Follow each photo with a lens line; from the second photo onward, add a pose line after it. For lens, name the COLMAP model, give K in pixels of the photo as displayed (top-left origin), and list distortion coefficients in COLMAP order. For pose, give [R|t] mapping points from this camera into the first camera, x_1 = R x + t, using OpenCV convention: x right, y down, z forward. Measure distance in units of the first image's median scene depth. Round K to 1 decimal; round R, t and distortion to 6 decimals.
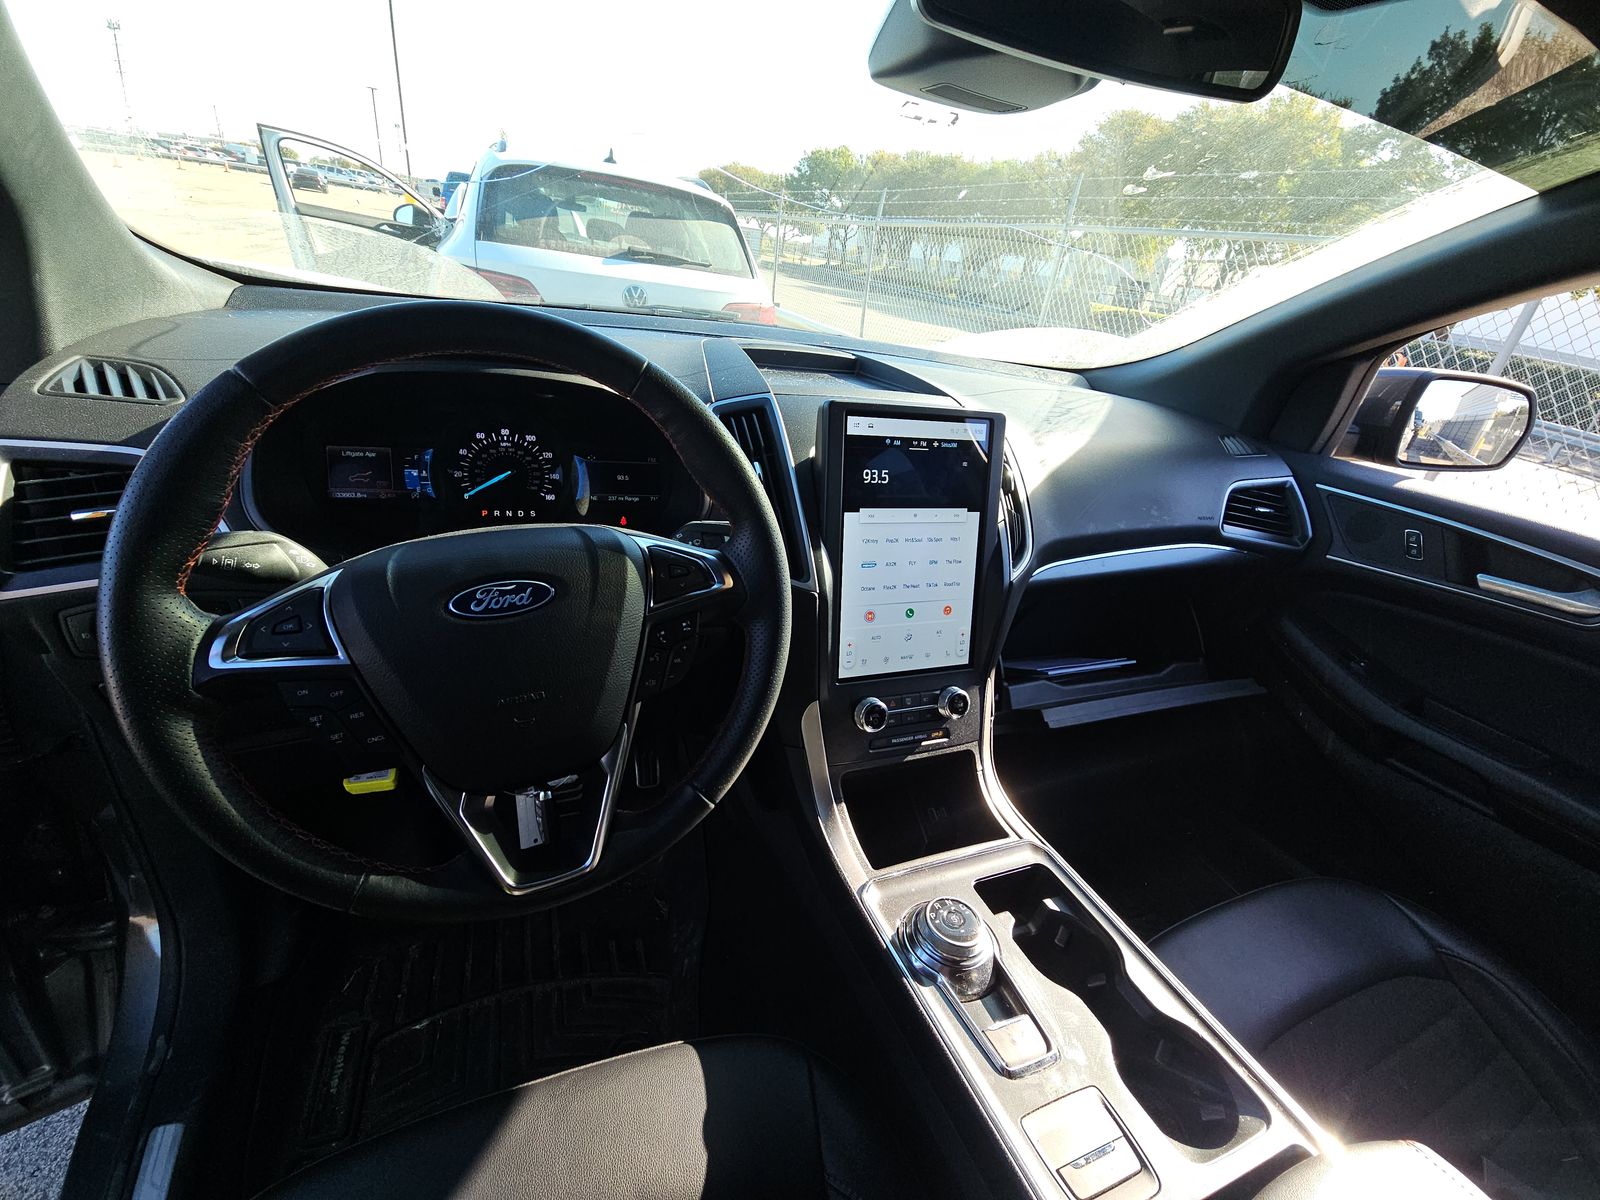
lens RADIAL K [[650.2, 0, 804.8], [0, 650.2, 599.1], [0, 0, 1]] dist [0.005262, -0.008019]
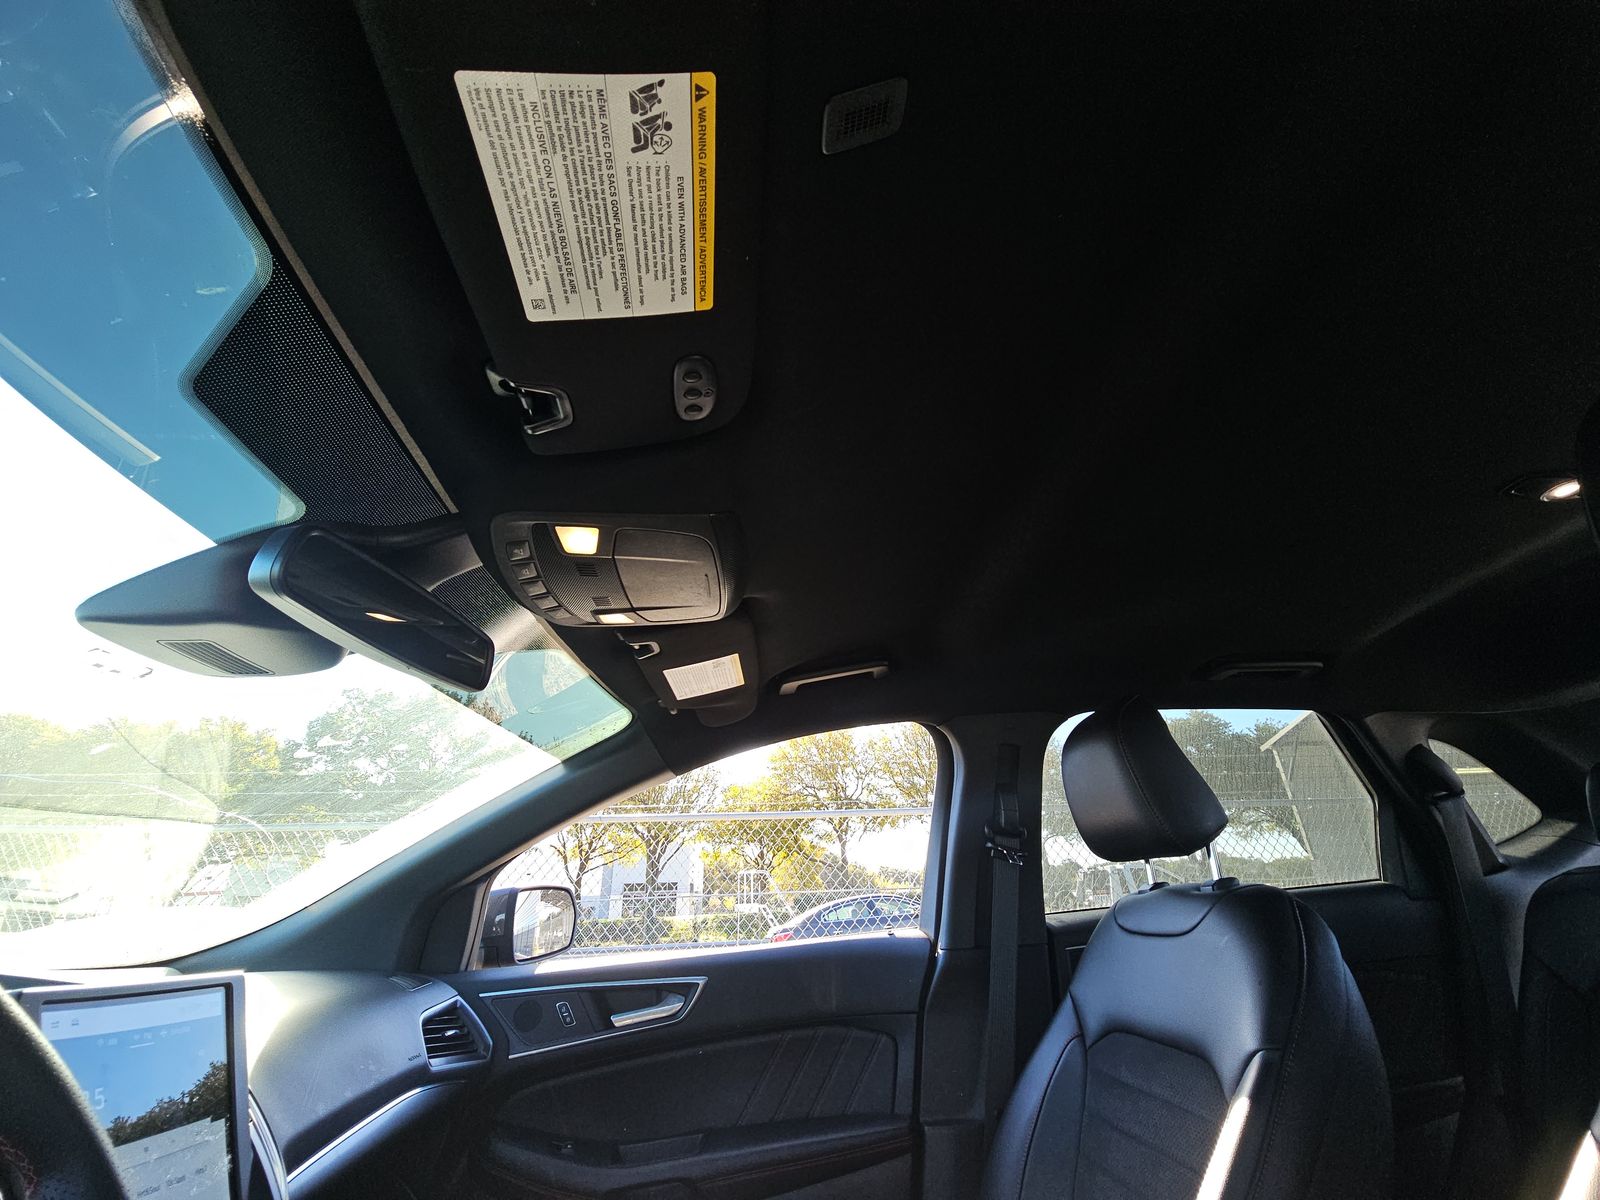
lens RADIAL K [[650.2, 0, 804.6], [0, 650.2, 607.7], [0, 0, 1]] dist [0.005262, -0.008019]
pose [[0.297640, 0.258301, 0.919071, -0.369230], [0.512791, 0.768780, -0.382129, 0.037600], [-0.805268, 0.585028, 0.096365, 0.082846]]
